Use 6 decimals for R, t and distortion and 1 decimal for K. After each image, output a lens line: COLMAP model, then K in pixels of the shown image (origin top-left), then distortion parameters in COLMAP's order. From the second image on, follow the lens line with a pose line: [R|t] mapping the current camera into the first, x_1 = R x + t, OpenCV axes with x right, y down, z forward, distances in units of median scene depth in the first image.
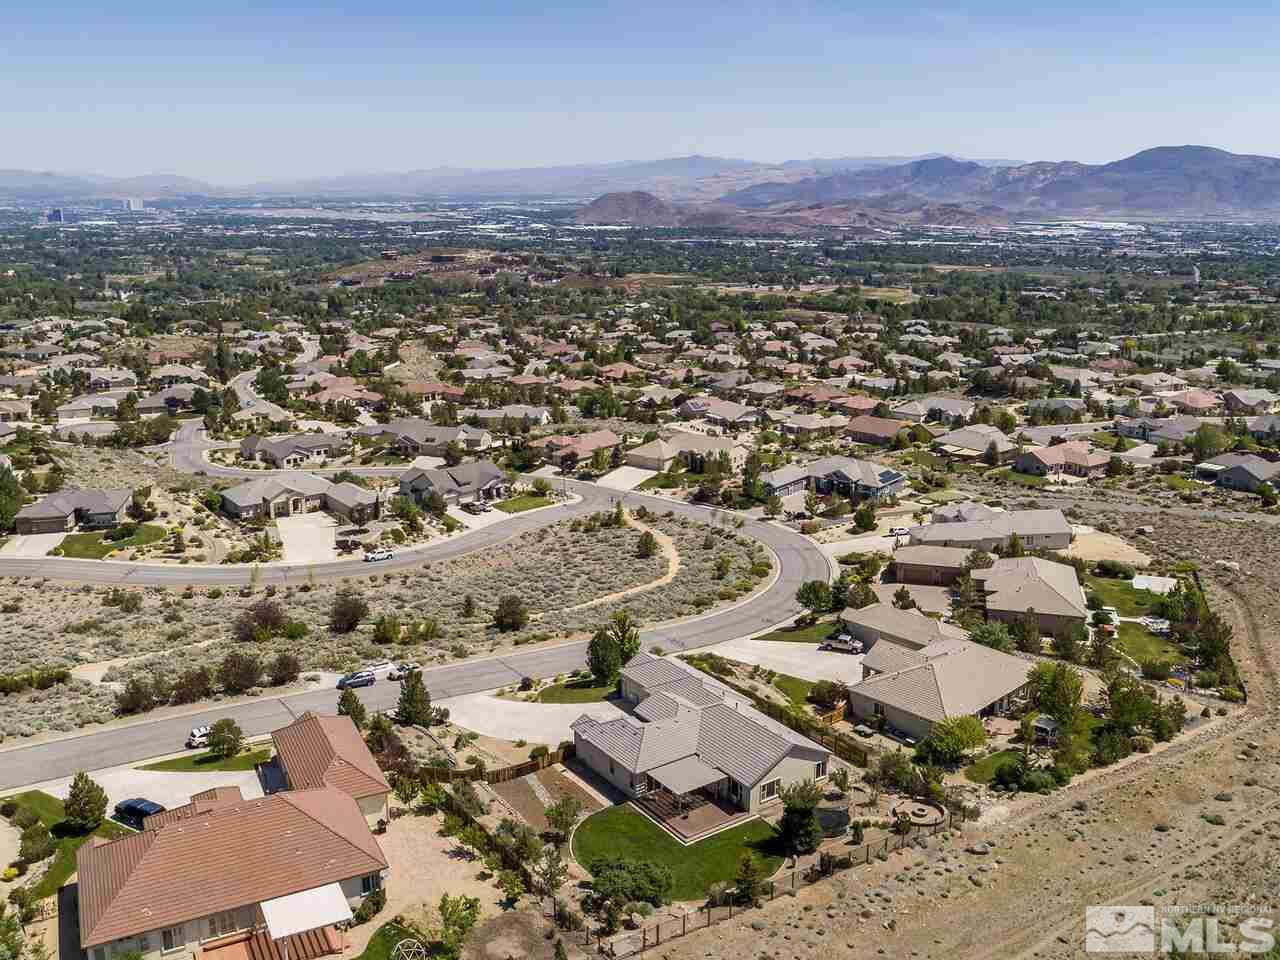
lens RADIAL K [[1154.0, 0, 636.4], [0, 1154.0, 481.3], [0, 0, 1]] dist [-0.012715, 0.016480]
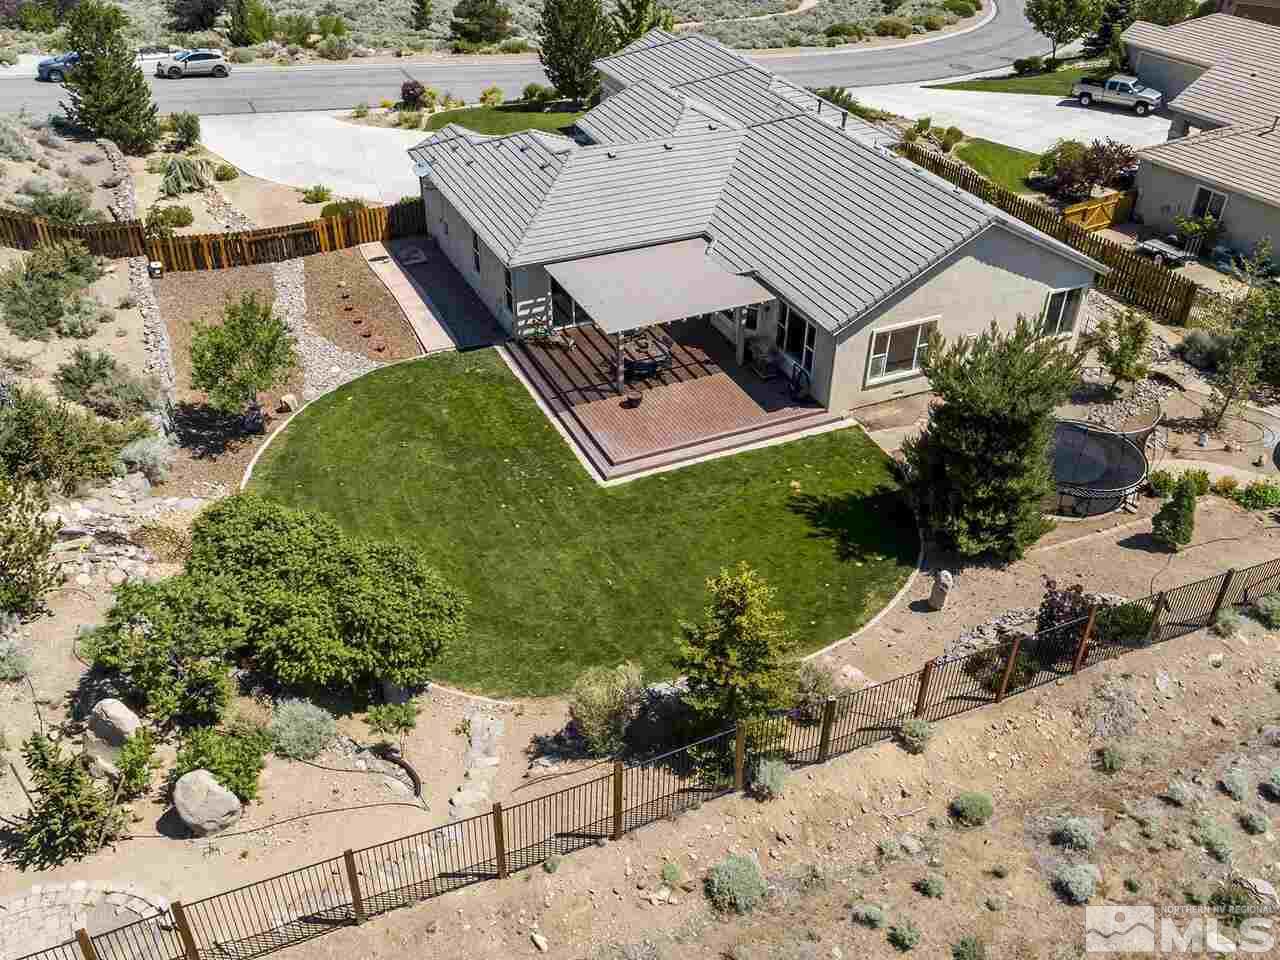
lens RADIAL K [[1154.0, 0, 636.4], [0, 1154.0, 481.3], [0, 0, 1]] dist [-0.012715, 0.016480]
pose [[0.985509, 0.113564, -0.125998, 0.087066], [-0.062747, 0.934190, 0.351214, 0.190531], [0.157592, -0.338219, 0.927779, 0.666136]]
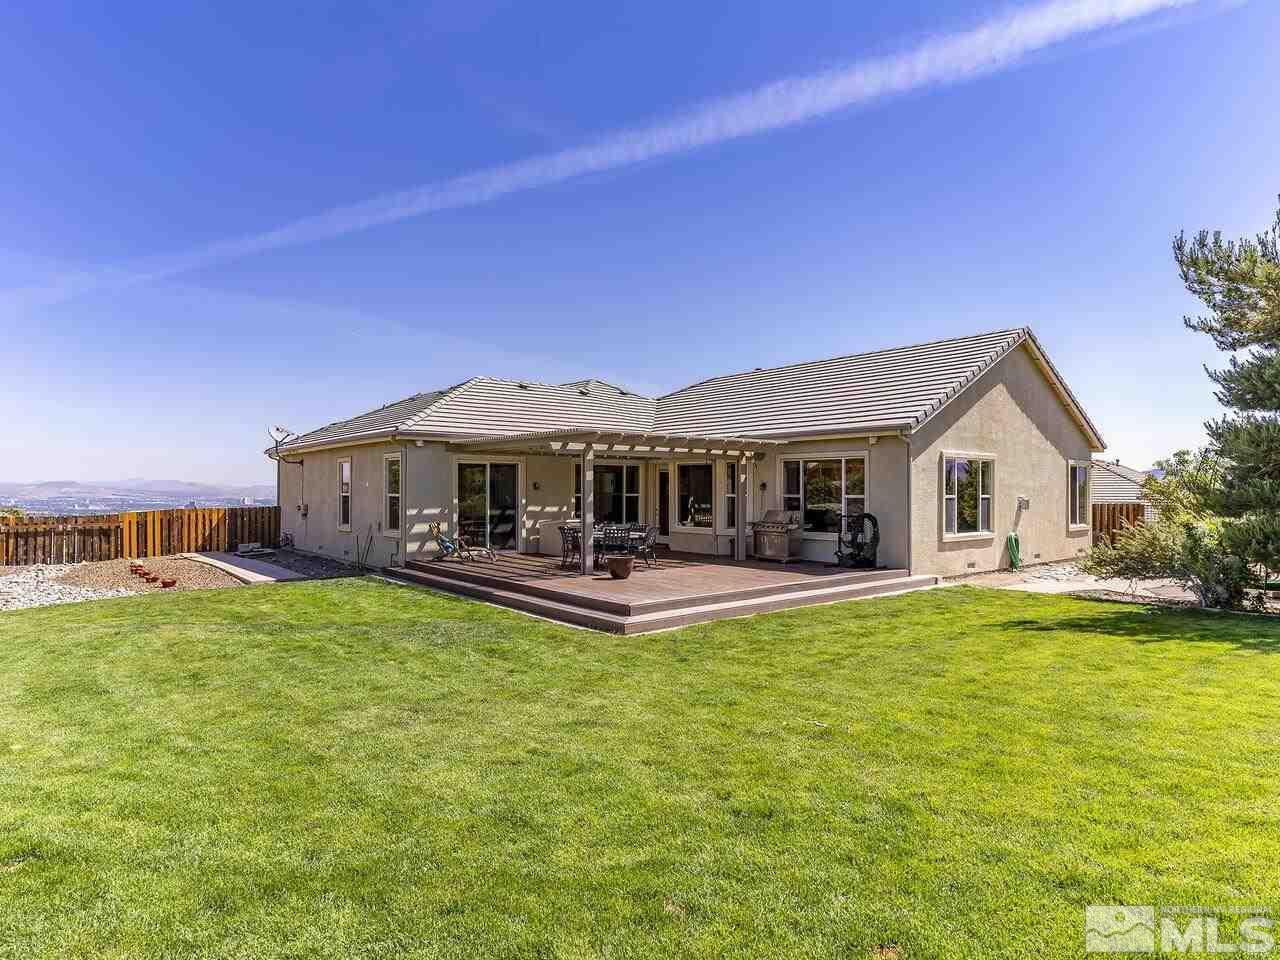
lens RADIAL K [[739.8, 0, 658.4], [0, 739.8, 483.9], [0, 0, 1]] dist [-0.003361, 0.000582]
pose [[0.995052, 0.014197, 0.098336, 0.037349], [0.011098, 0.967664, -0.252000, 0.300396], [-0.098734, 0.251844, 0.962718, 0.851630]]
